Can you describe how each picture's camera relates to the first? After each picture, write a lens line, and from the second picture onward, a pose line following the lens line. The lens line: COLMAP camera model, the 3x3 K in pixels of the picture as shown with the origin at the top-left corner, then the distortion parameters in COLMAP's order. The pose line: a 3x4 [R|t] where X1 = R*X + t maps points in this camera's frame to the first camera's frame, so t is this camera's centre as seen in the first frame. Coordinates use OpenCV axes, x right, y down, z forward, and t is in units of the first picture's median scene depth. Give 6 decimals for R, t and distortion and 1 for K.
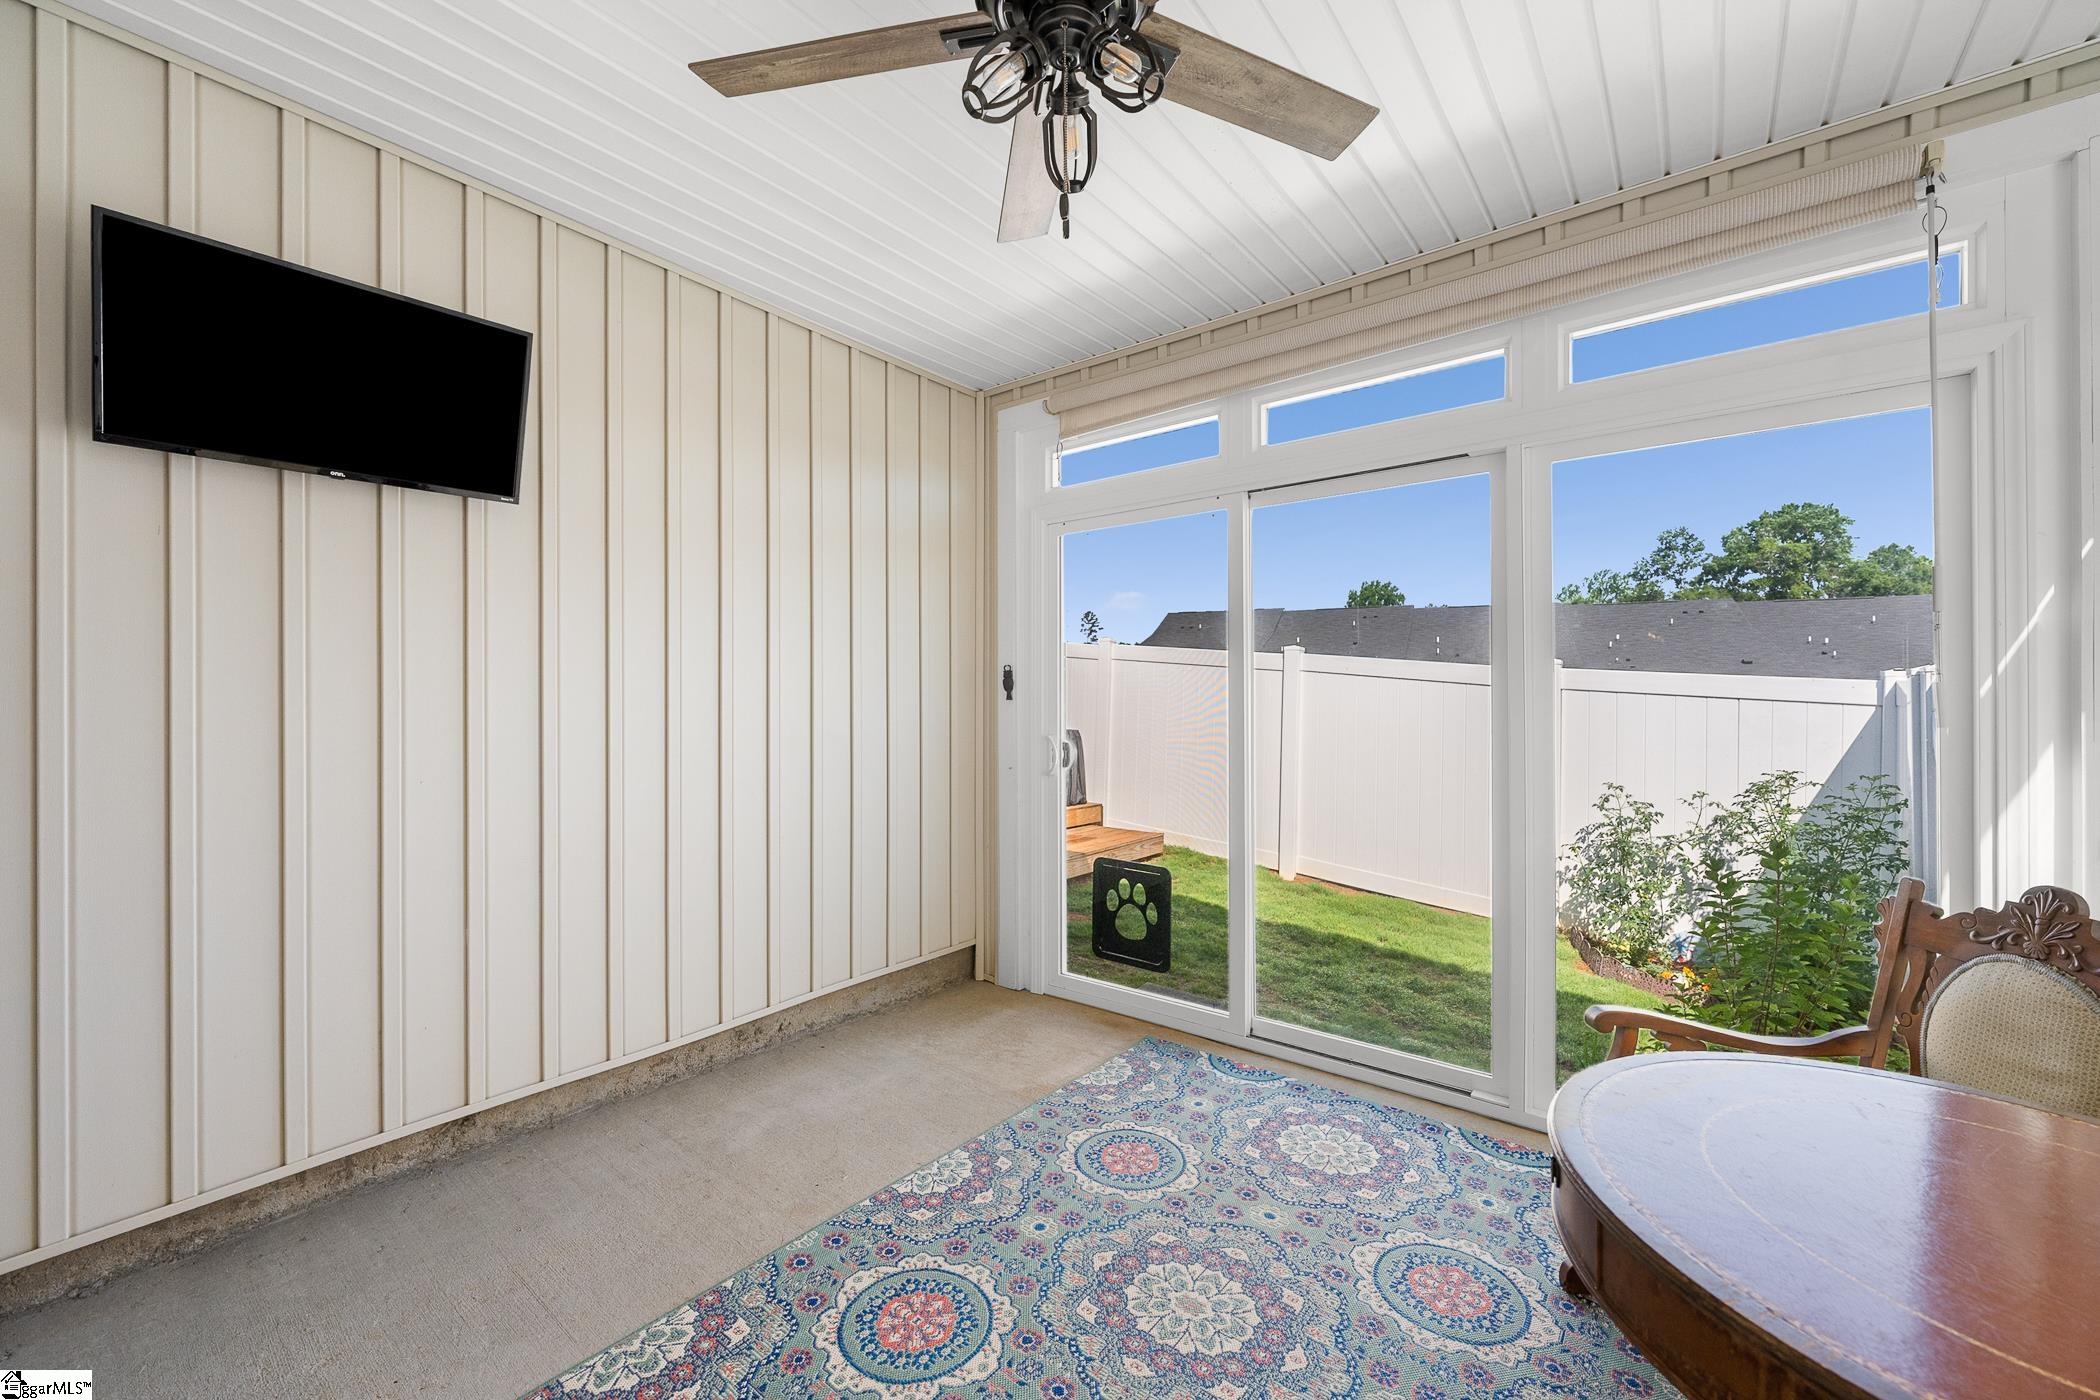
lens RADIAL K [[829.6, 0, 1050.5], [0, 829.6, 713.9], [0, 0, 1]] dist [-0.004780, 0.000201]
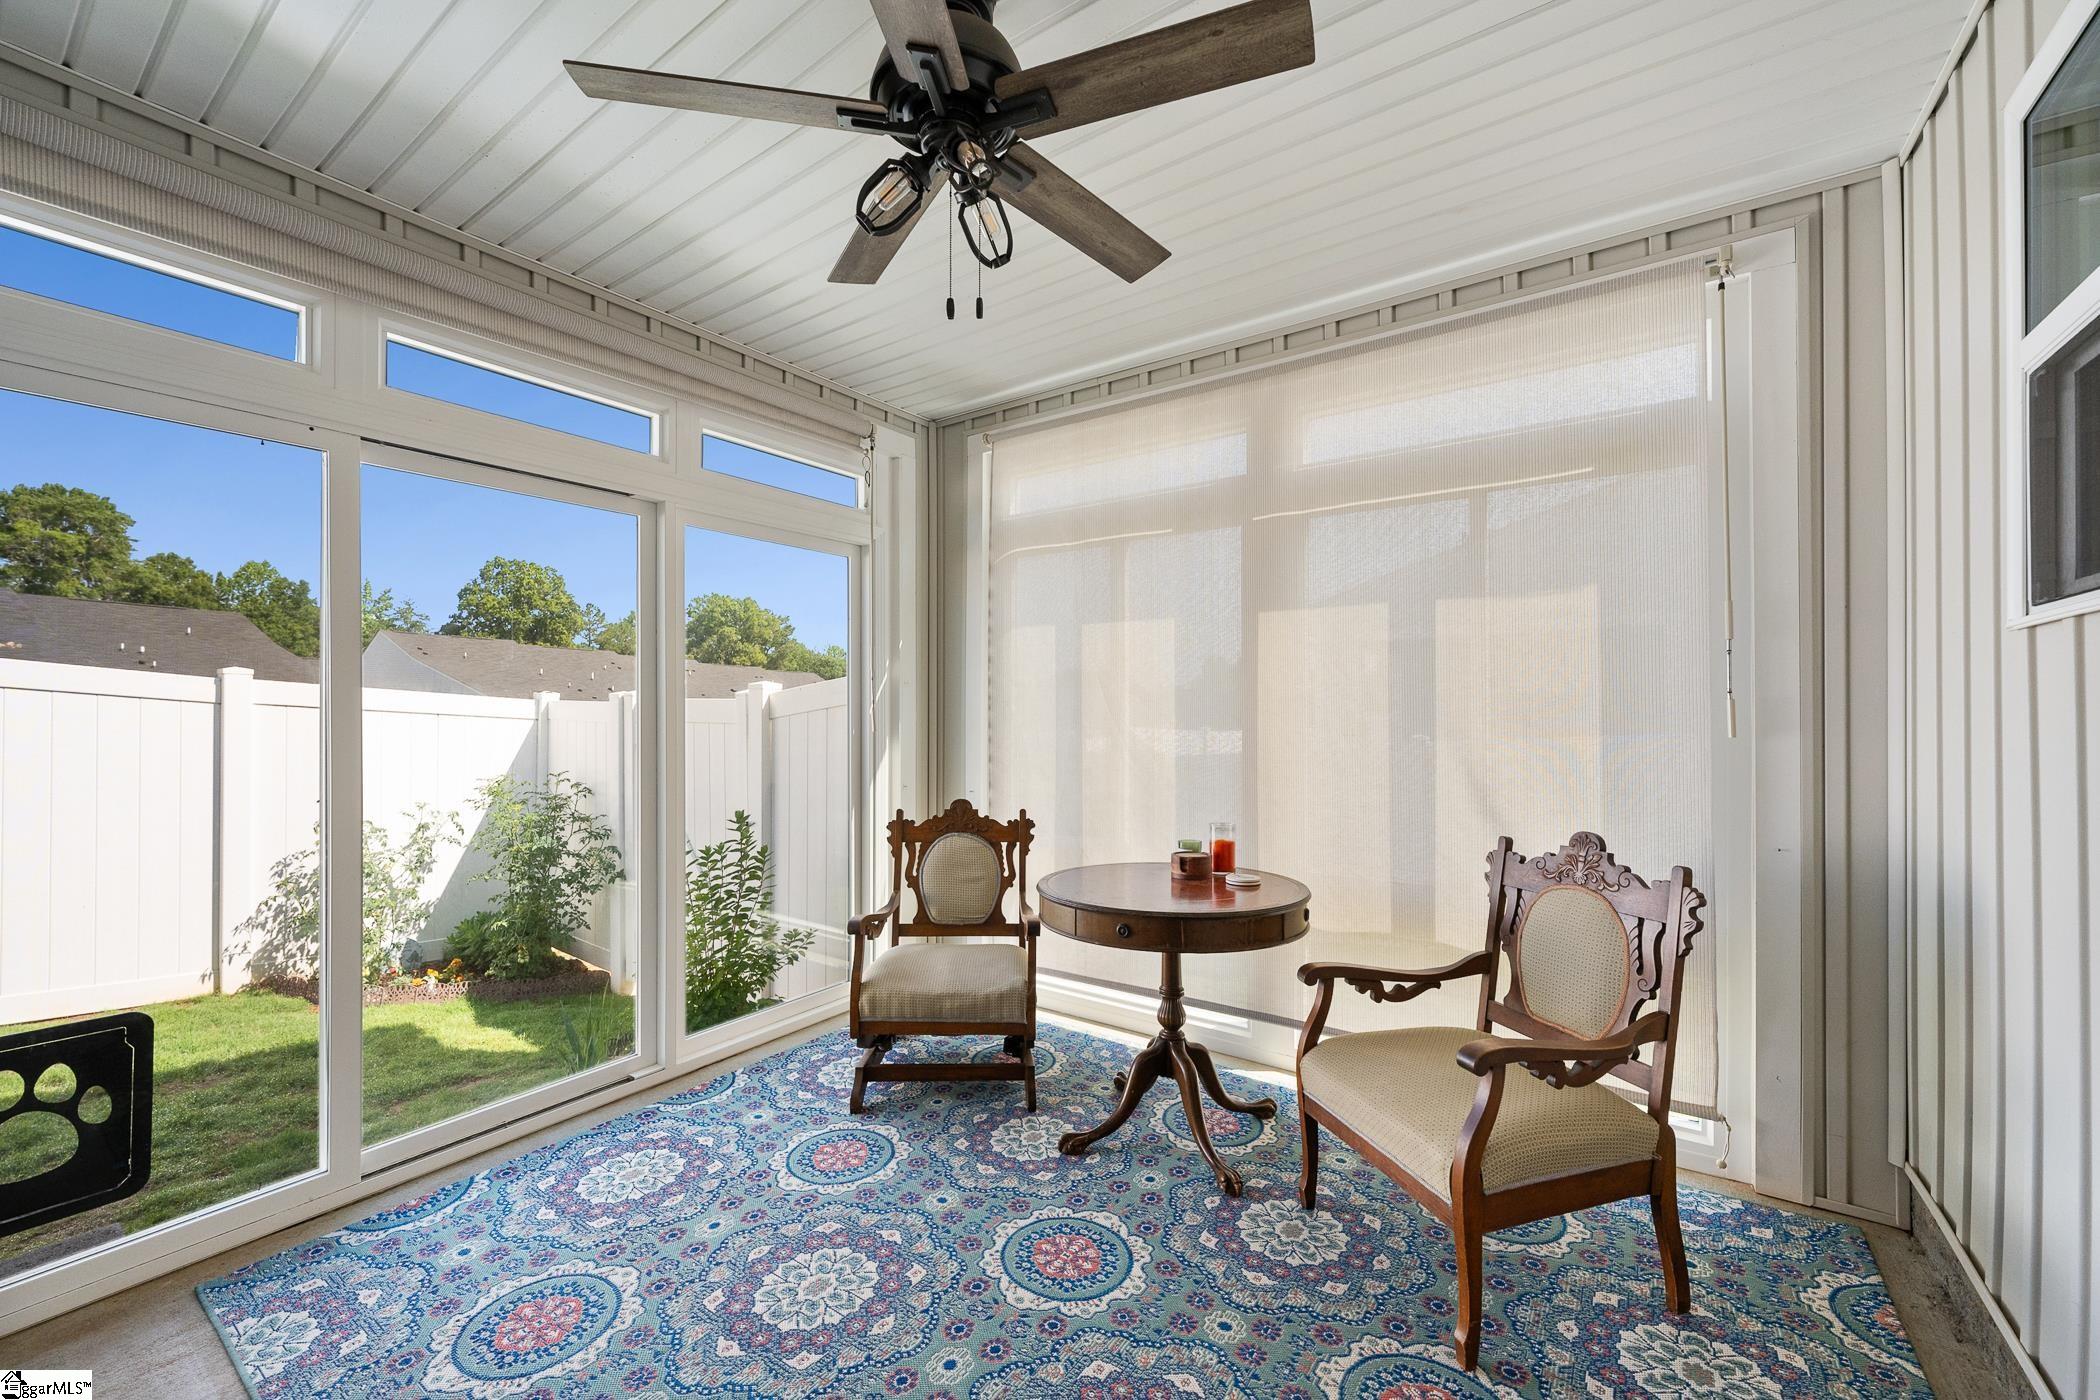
lens RADIAL K [[829.6, 0, 1062.1], [0, 829.6, 683.4], [0, 0, 1]] dist [-0.004780, 0.000201]
pose [[-0.069504, 0.030875, 0.997104, -0.547469], [0.021972, 0.999326, -0.029412, -0.010333], [-0.997340, 0.019864, -0.070135, 0.440112]]
